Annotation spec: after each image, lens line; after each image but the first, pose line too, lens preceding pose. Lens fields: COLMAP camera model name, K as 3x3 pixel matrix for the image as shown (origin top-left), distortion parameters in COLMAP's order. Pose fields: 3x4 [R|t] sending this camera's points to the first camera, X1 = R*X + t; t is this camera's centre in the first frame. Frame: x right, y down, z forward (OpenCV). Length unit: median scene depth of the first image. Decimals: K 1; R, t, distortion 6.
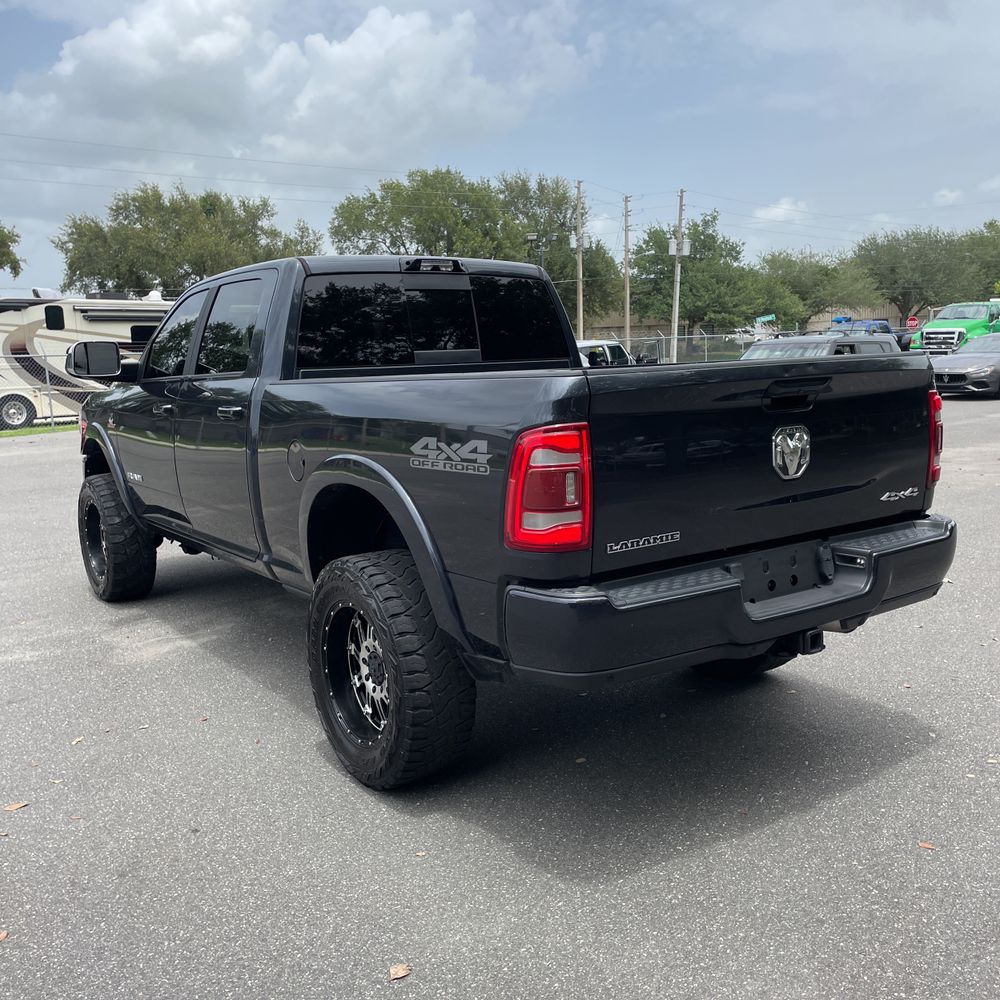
lens RADIAL K [[1011.2, 0, 507.3], [0, 1011.2, 493.1], [0, 0, 1]] dist [0.100574, -0.146333]
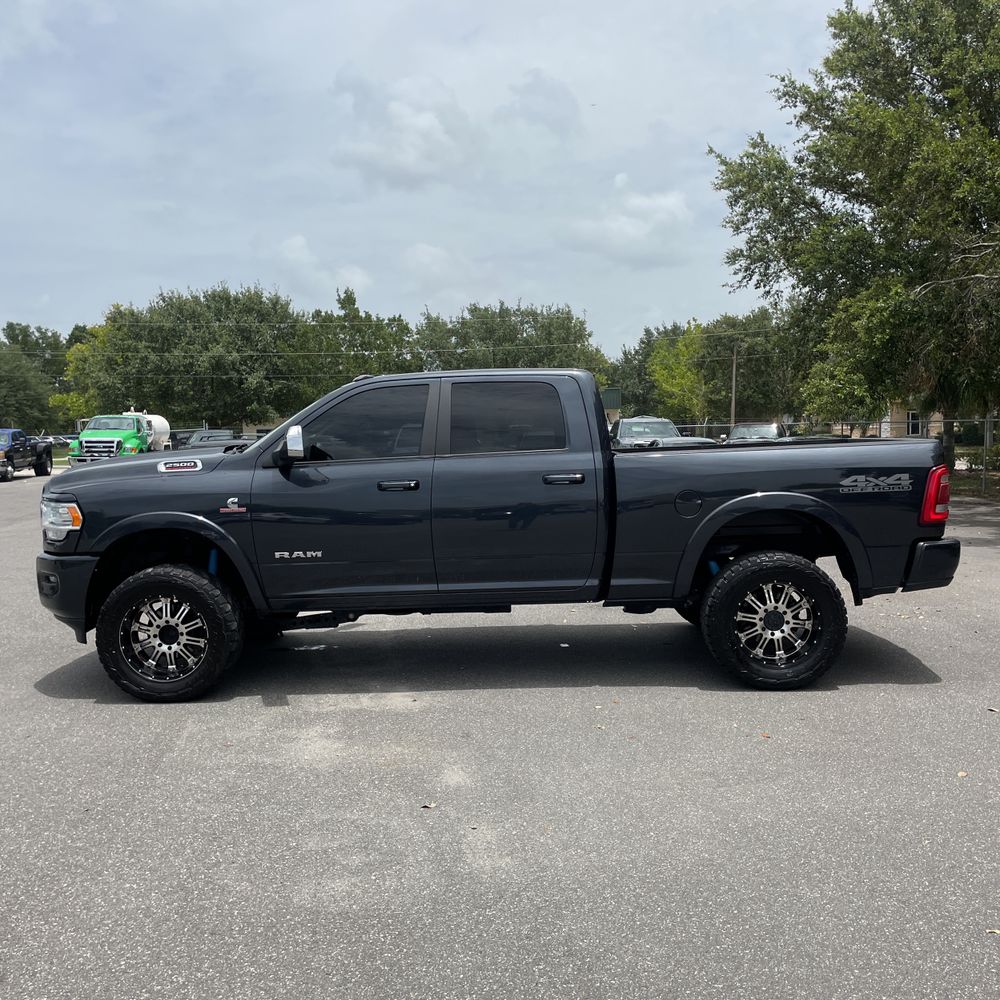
lens RADIAL K [[1011.2, 0, 507.3], [0, 1011.2, 493.1], [0, 0, 1]] dist [0.100574, -0.146333]
pose [[0.587238, -0.026273, 0.808988, -1.390772], [0.114578, 0.992107, -0.050951, -0.000008], [-0.801264, 0.122613, 0.585613, 0.277652]]
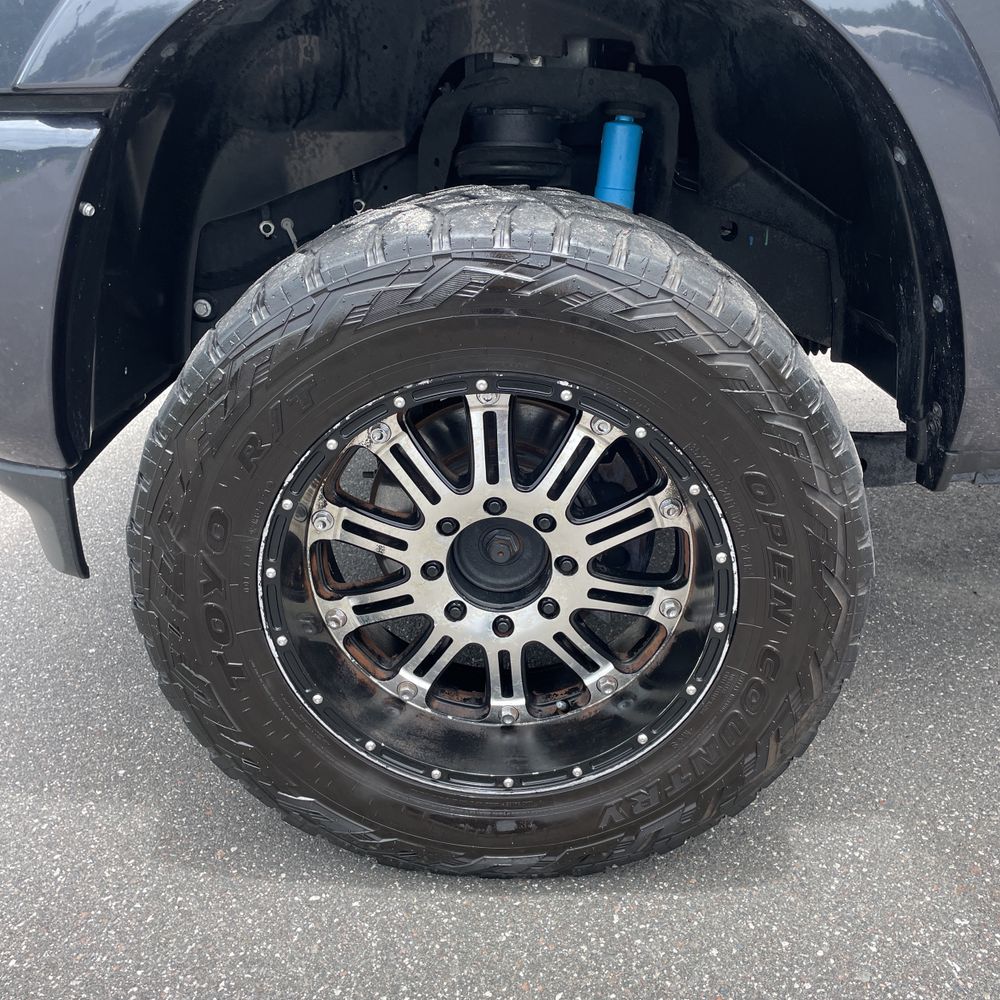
lens RADIAL K [[1011.2, 0, 507.3], [0, 1011.2, 493.1], [0, 0, 1]] dist [0.100574, -0.146333]
pose [[0.602064, -0.280385, 0.747598, -0.708810], [0.092187, 0.954463, 0.283728, -0.028014], [-0.793108, -0.101903, 0.600496, 1.366615]]
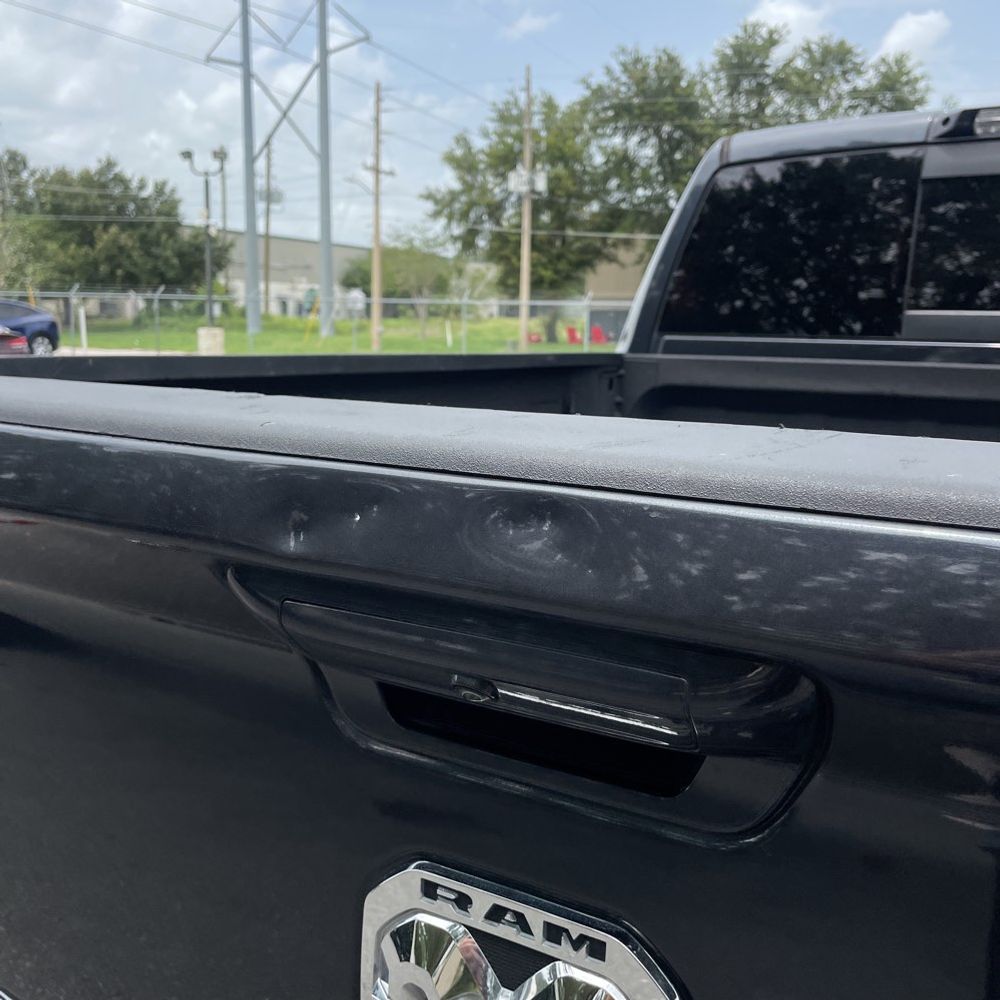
lens RADIAL K [[1010.7, 0, 514.0], [0, 1010.7, 500.7], [0, 0, 1]] dist [0.113473, -0.190298]
pose [[0.428132, 0.205056, -0.880145, 0.277829], [-0.158140, 0.975889, 0.150437, -0.099880], [0.889772, 0.074779, 0.450237, 0.648304]]
